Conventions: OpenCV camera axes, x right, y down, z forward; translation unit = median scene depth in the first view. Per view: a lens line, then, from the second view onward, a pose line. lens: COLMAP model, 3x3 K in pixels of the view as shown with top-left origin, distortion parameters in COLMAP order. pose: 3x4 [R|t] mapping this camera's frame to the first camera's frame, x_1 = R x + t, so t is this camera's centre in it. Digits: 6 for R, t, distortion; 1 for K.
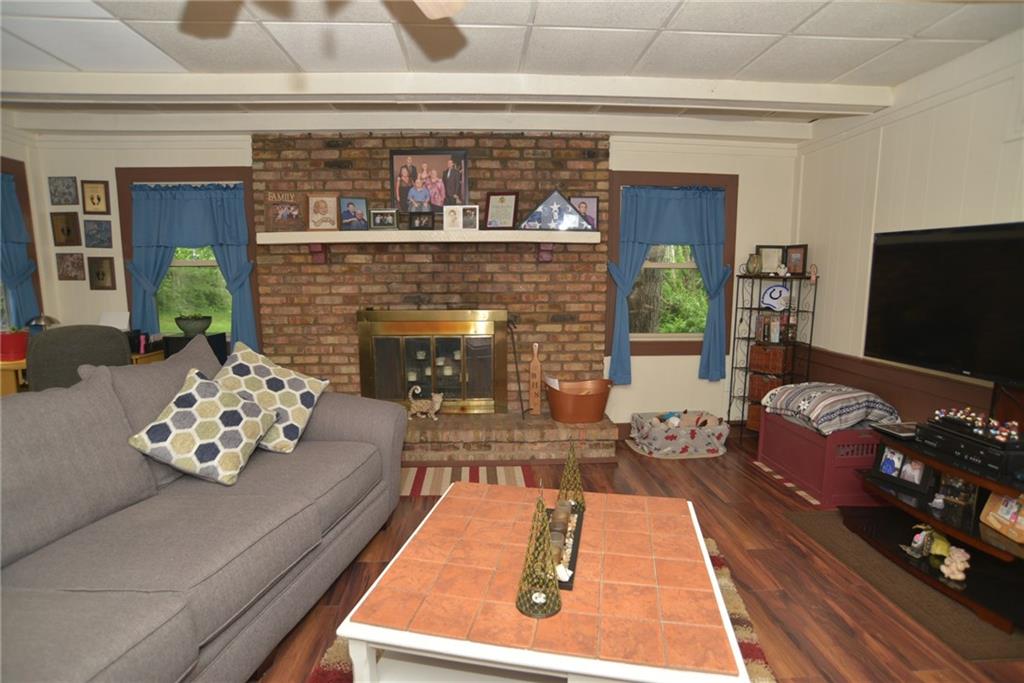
lens RADIAL K [[525.2, 0, 508.1], [0, 525.2, 346.1], [0, 0, 1]] dist [-0.103112, 0.051637]
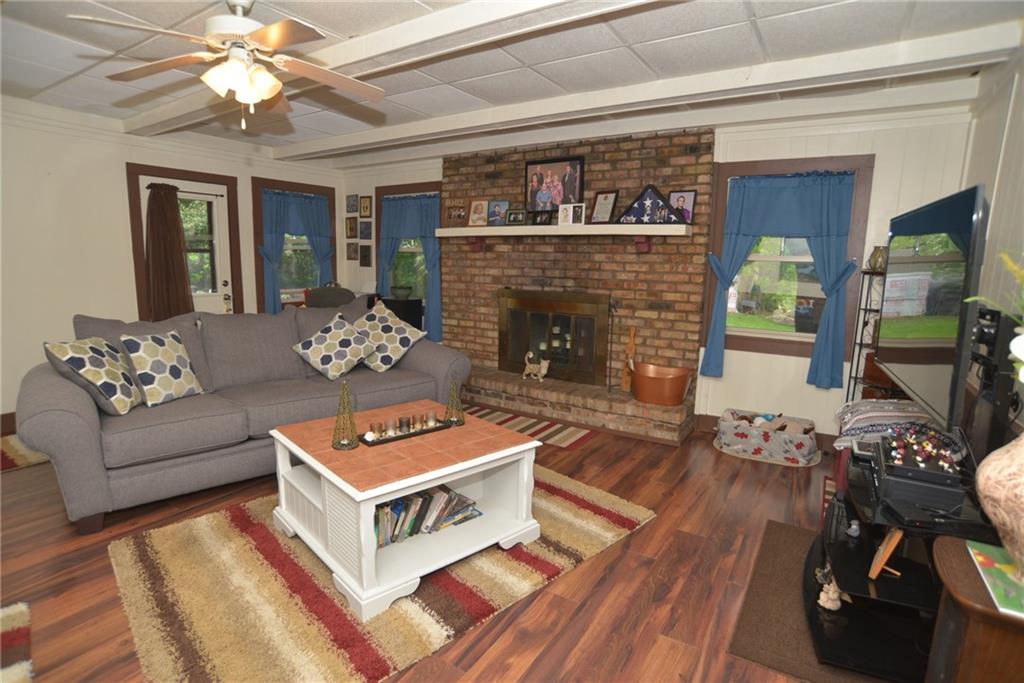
lens RADIAL K [[525.2, 0, 508.1], [0, 525.2, 346.1], [0, 0, 1]] dist [-0.103112, 0.051637]
pose [[0.809160, 0.110886, -0.577031, 0.494657], [-0.102118, 0.993626, 0.047744, 0.009004], [0.578647, 0.020293, 0.815325, -0.041253]]
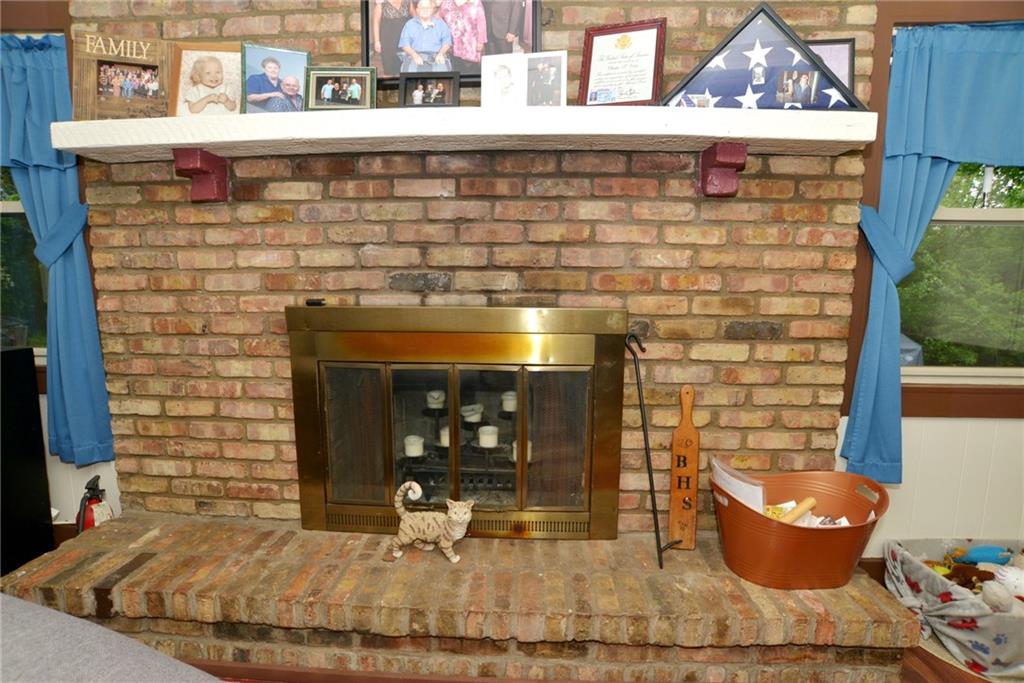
lens RADIAL K [[525.2, 0, 508.1], [0, 525.2, 346.1], [0, 0, 1]] dist [-0.103112, 0.051637]
pose [[0.994743, 0.019479, -0.100533, -0.055723], [-0.020376, 0.999761, -0.007901, -0.033694], [0.100355, 0.009908, 0.994902, 0.579328]]
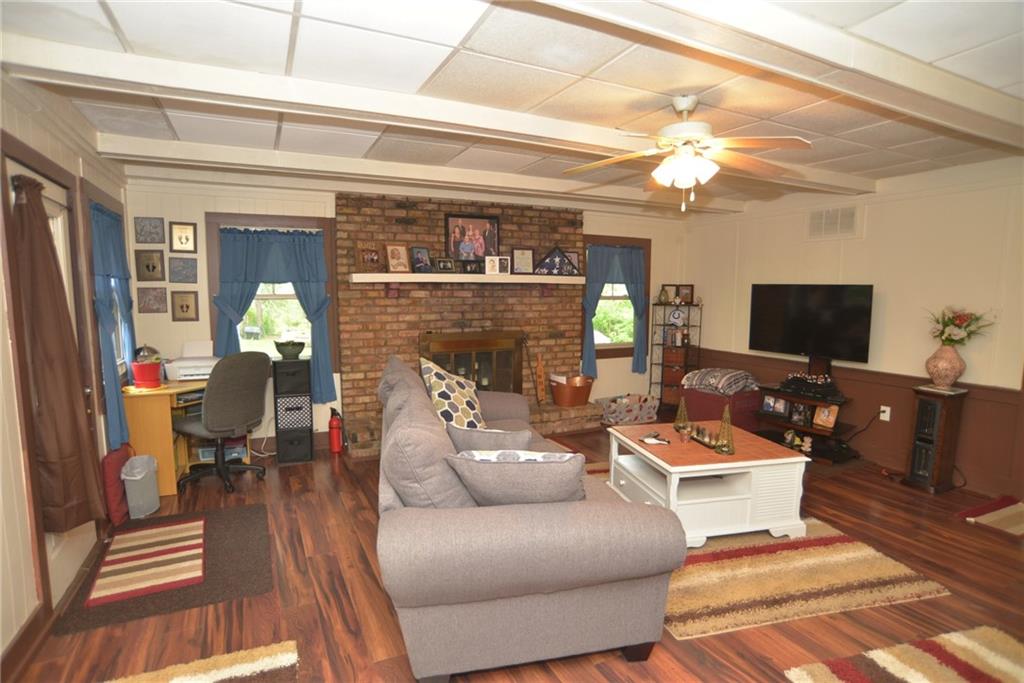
lens RADIAL K [[525.2, 0, 508.1], [0, 525.2, 346.1], [0, 0, 1]] dist [-0.103112, 0.051637]
pose [[0.921565, -0.038590, 0.386303, -0.595465], [0.051946, 0.998357, -0.024191, 0.004768], [-0.384734, 0.042361, 0.922055, -0.284030]]
